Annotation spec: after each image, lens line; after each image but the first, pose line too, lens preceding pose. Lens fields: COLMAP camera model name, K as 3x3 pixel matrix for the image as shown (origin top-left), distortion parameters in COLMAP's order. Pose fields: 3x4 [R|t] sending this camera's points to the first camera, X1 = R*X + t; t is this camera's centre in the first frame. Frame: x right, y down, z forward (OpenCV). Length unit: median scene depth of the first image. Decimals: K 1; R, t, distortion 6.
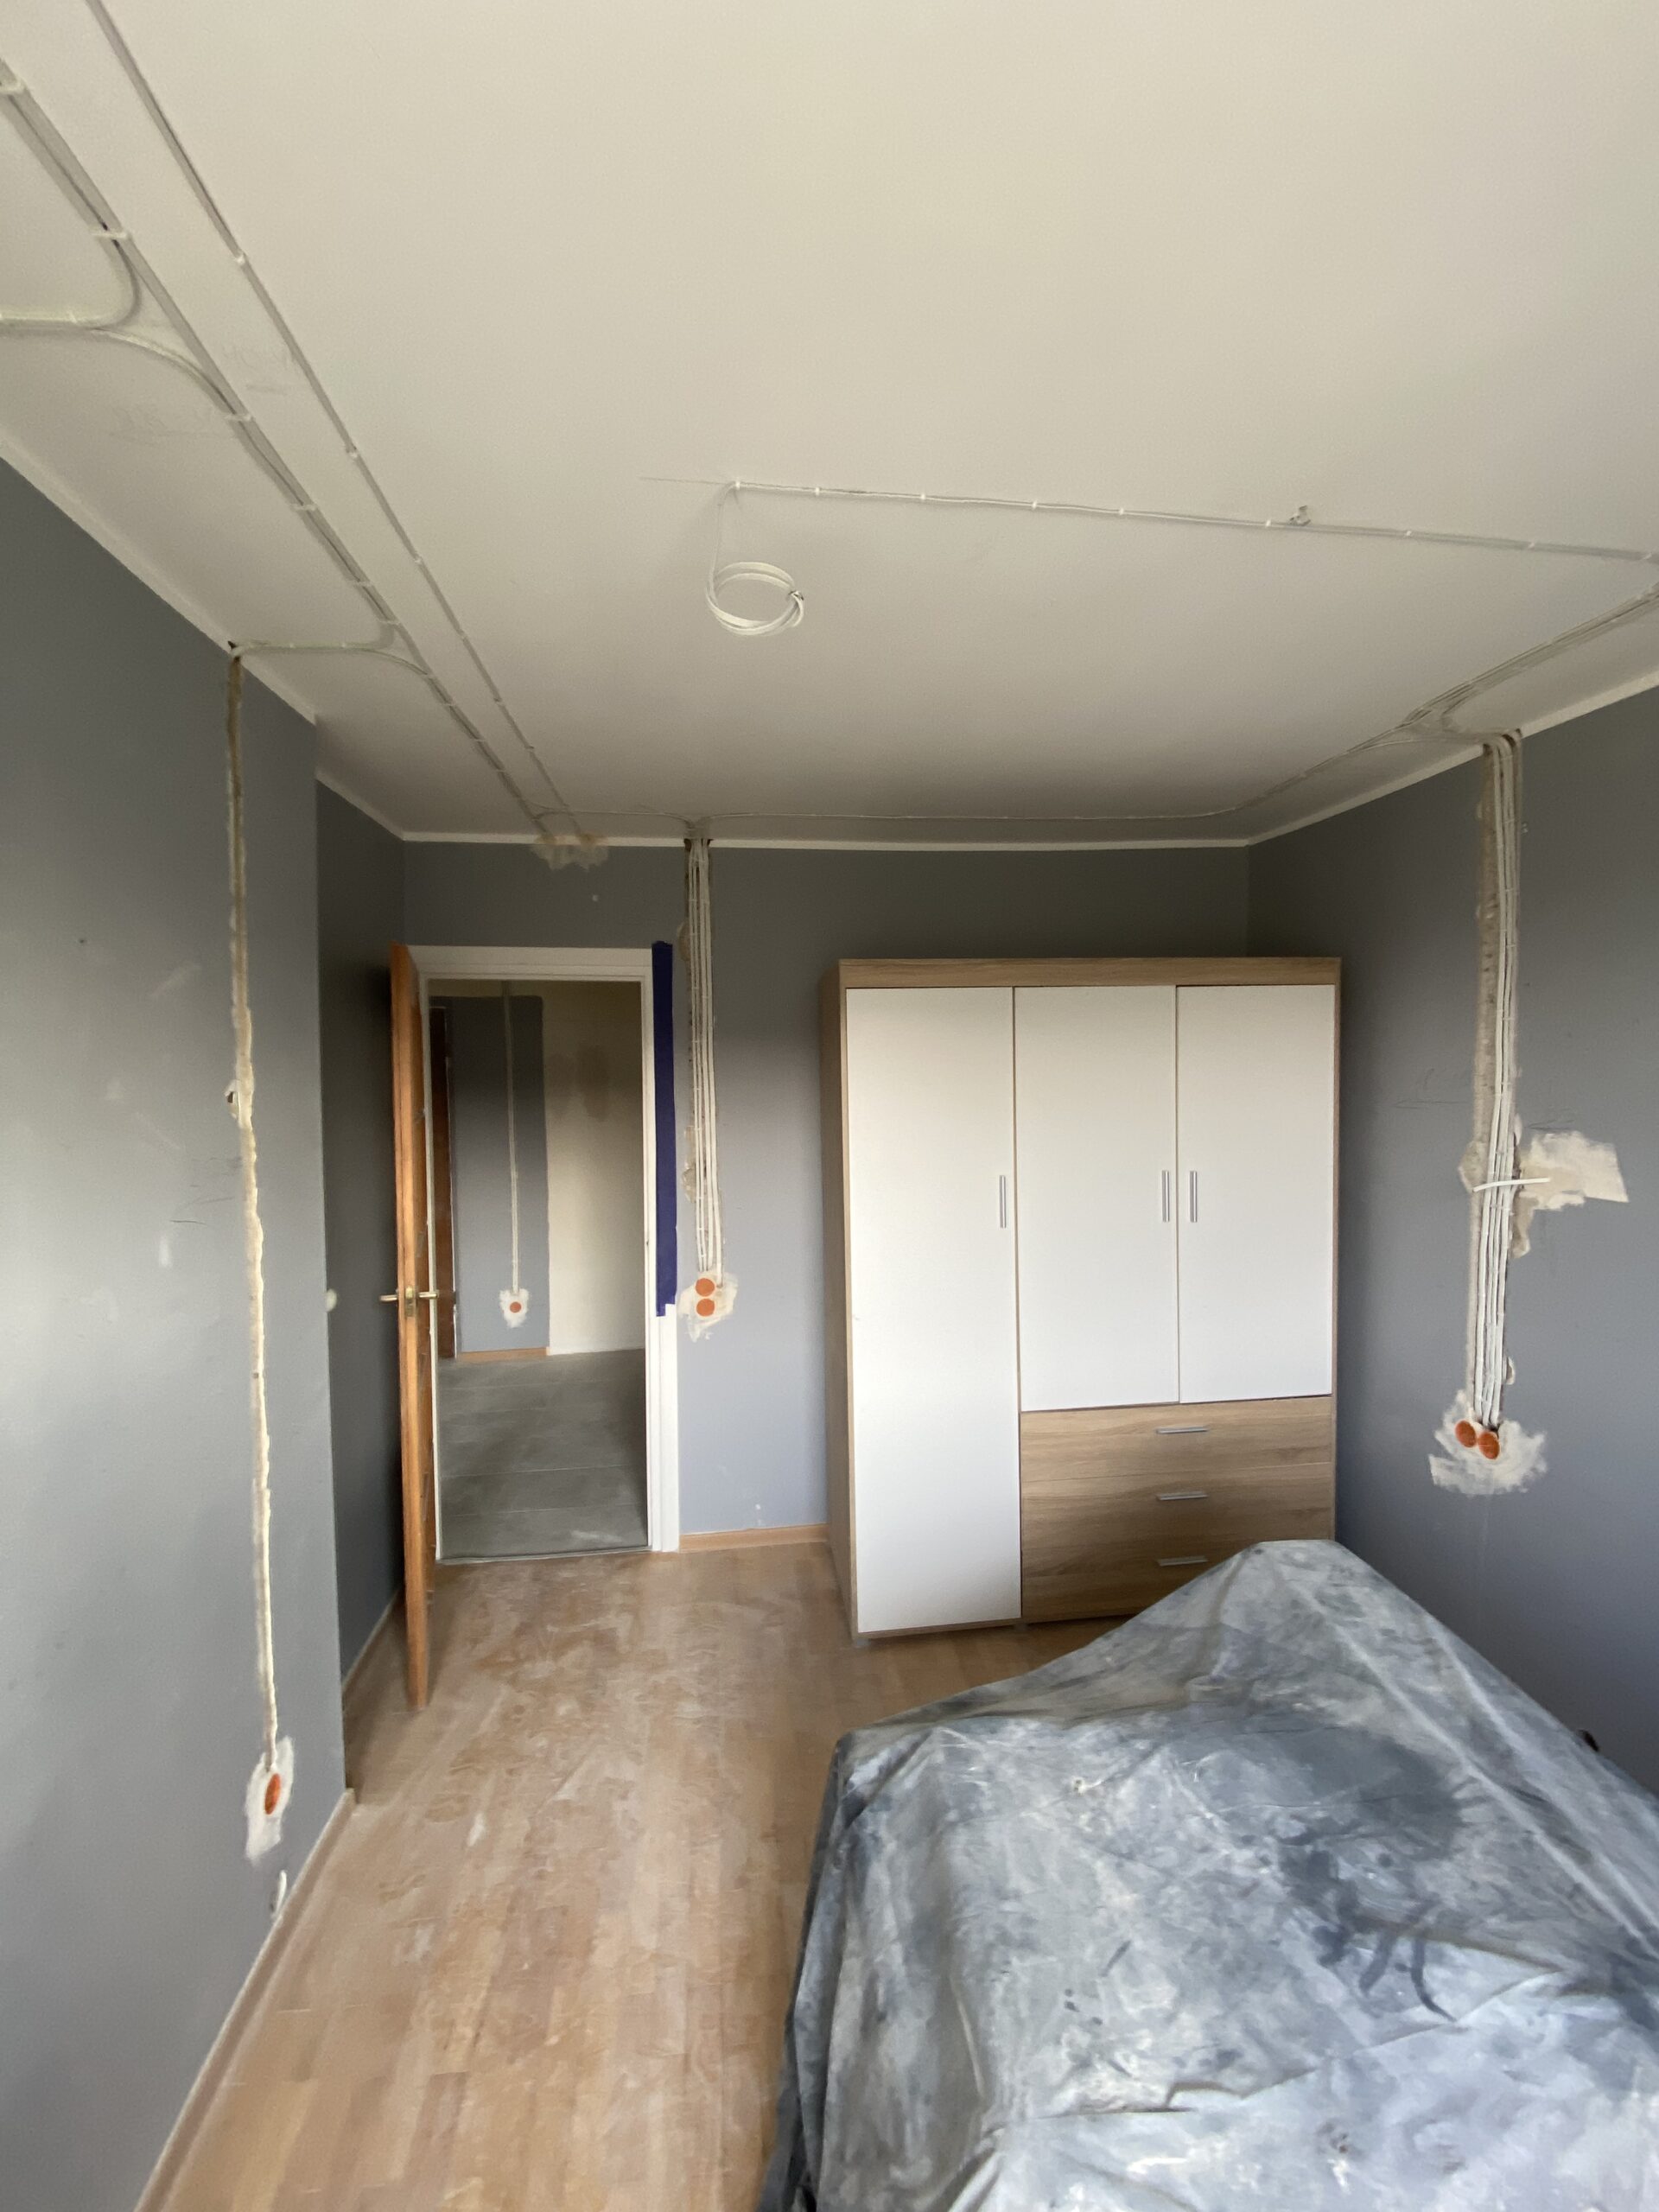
lens RADIAL K [[885.5, 0, 829.7], [0, 885.5, 1086.9], [0, 0, 1]] dist [-0.001574, -0.009893]
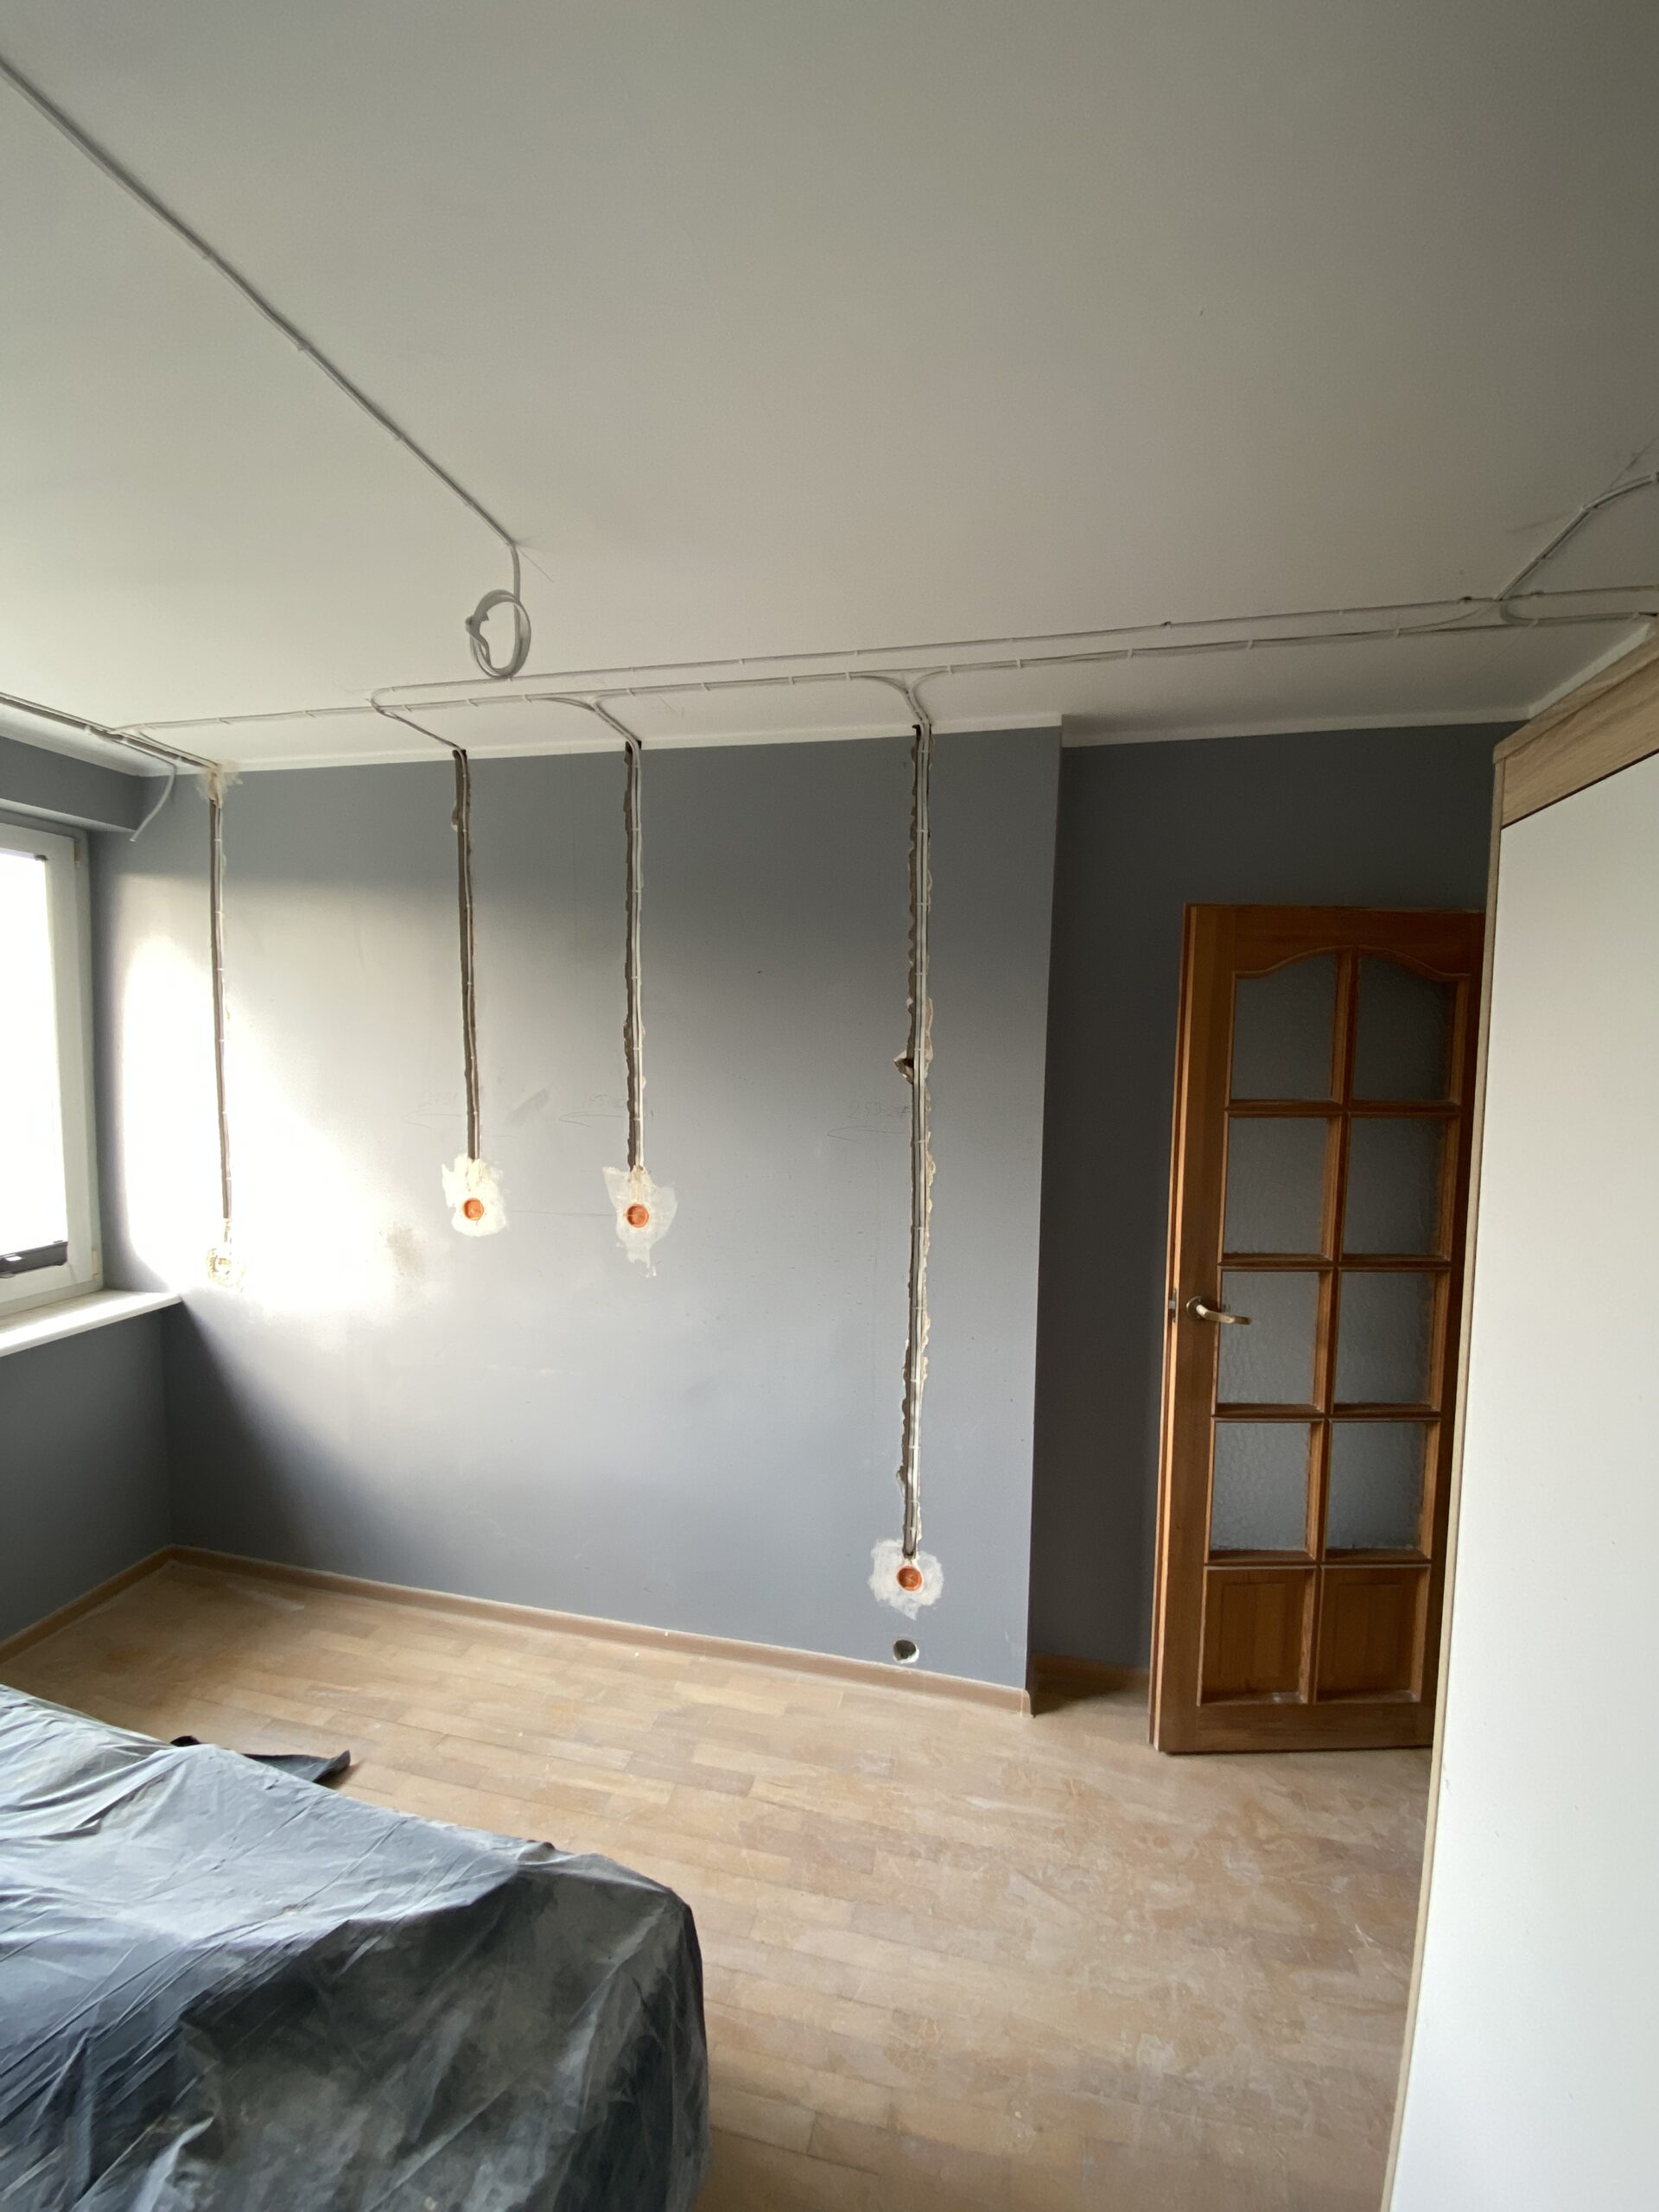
lens RADIAL K [[885.5, 0, 845.2], [0, 885.5, 1102.0], [0, 0, 1]] dist [-0.001574, -0.009893]
pose [[-0.335359, 0.061244, -0.940097, 0.439399], [-0.033890, 0.996455, 0.077005, -0.021827], [0.941481, 0.057684, -0.332095, 0.907209]]
